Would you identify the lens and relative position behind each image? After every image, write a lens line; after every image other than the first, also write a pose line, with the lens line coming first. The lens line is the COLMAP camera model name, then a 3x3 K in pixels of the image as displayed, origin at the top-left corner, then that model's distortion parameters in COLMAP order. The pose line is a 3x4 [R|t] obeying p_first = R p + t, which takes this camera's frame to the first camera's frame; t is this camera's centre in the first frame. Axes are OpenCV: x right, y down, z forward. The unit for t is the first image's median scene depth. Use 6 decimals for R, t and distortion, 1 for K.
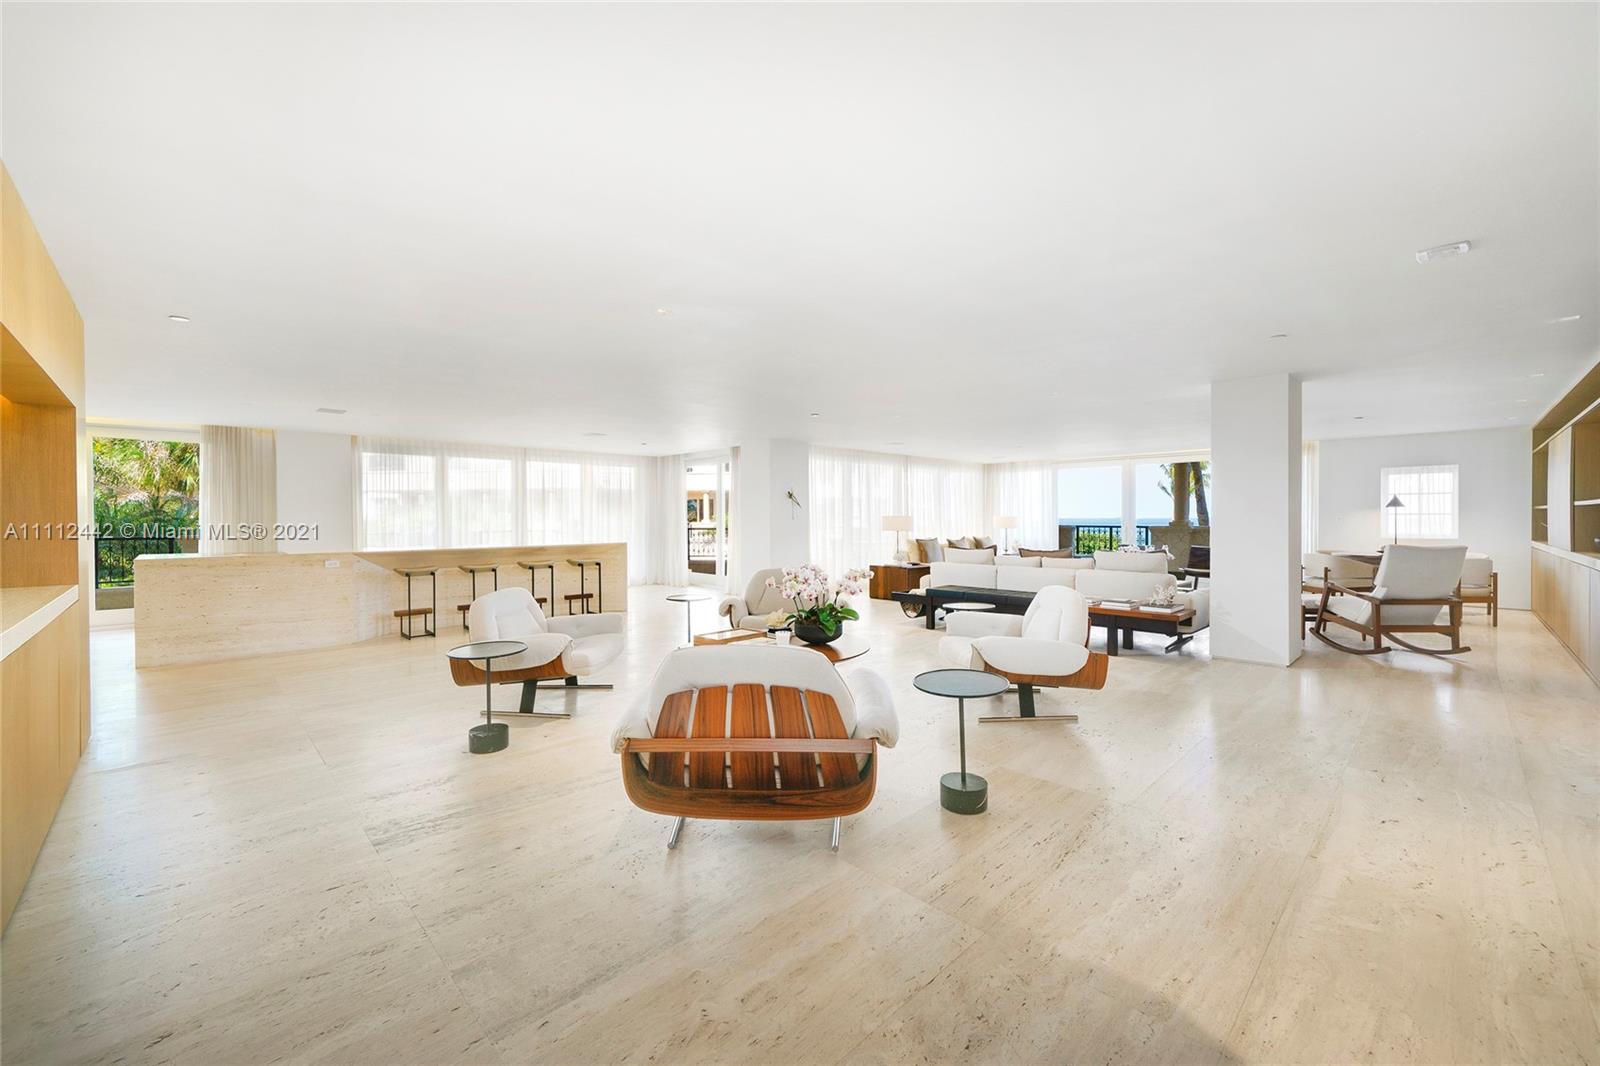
lens RADIAL K [[637.8, 0, 803.7], [0, 637.8, 525.3], [0, 0, 1]] dist [-0.000244, 0.000091]
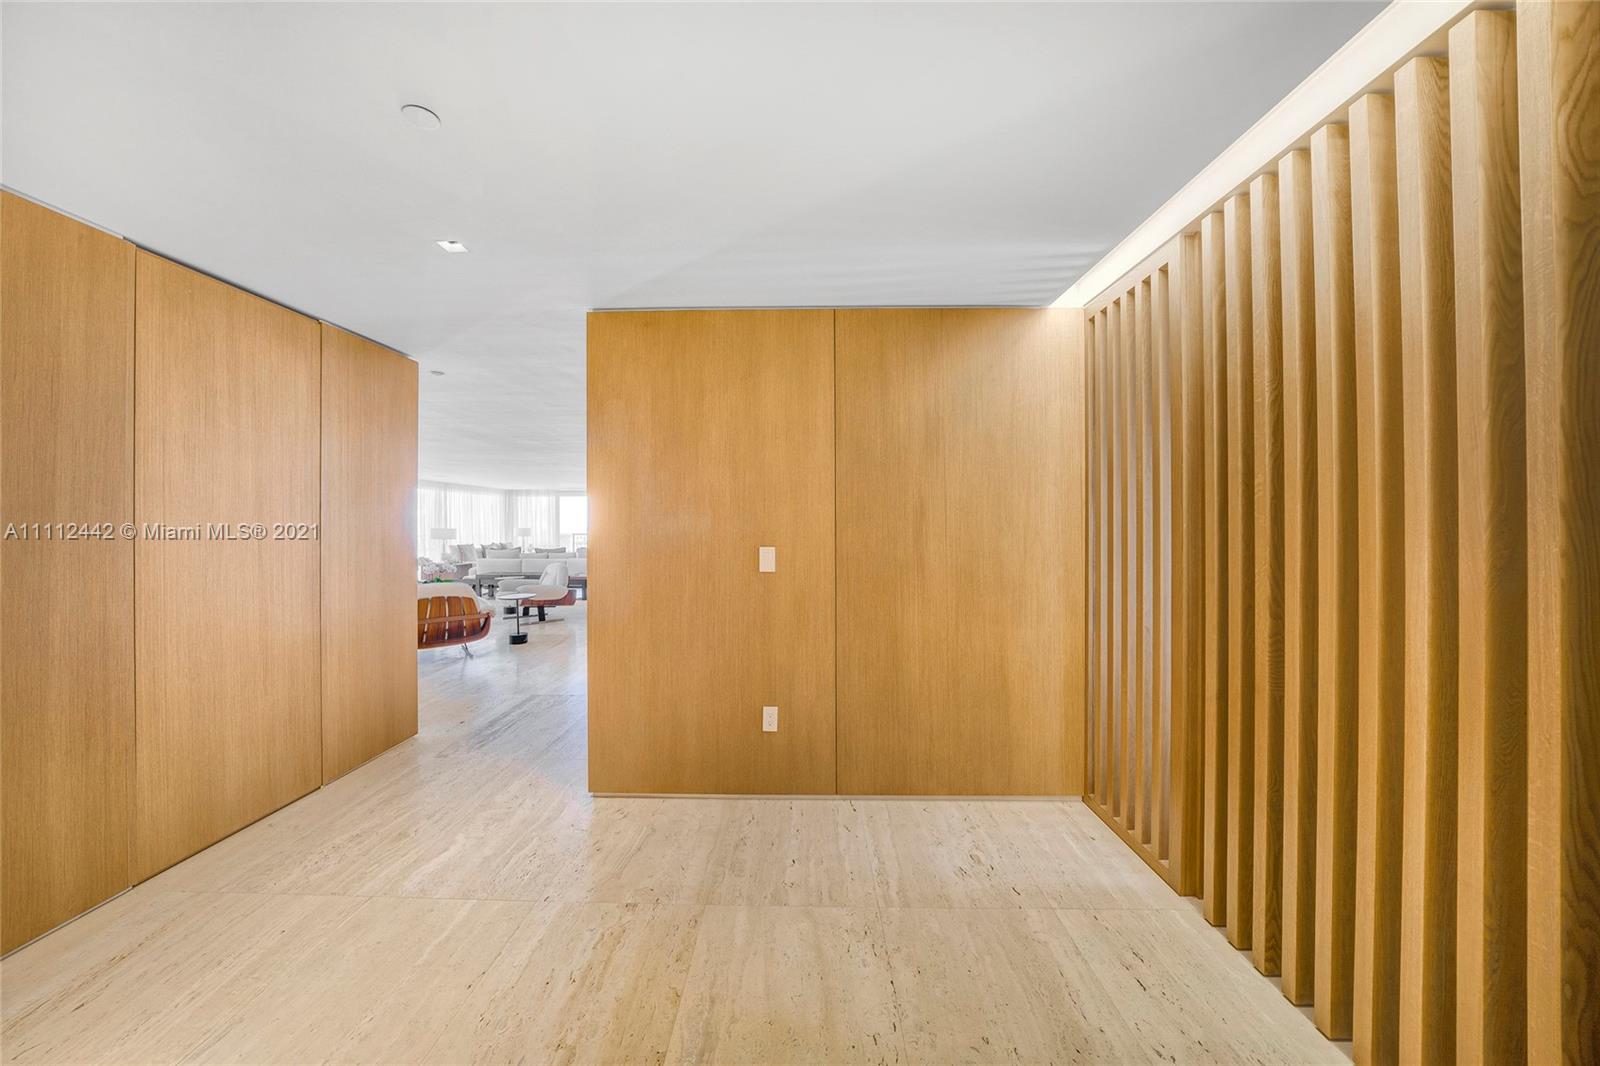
lens RADIAL K [[637.8, 0, 804.7], [0, 637.8, 525.4], [0, 0, 1]] dist [-0.000244, 0.000091]
pose [[0.739589, 0.001436, 0.673058, -0.195384], [0.004325, 0.999967, -0.006885, -0.007780], [-0.673045, 0.008003, 0.739558, -0.528192]]
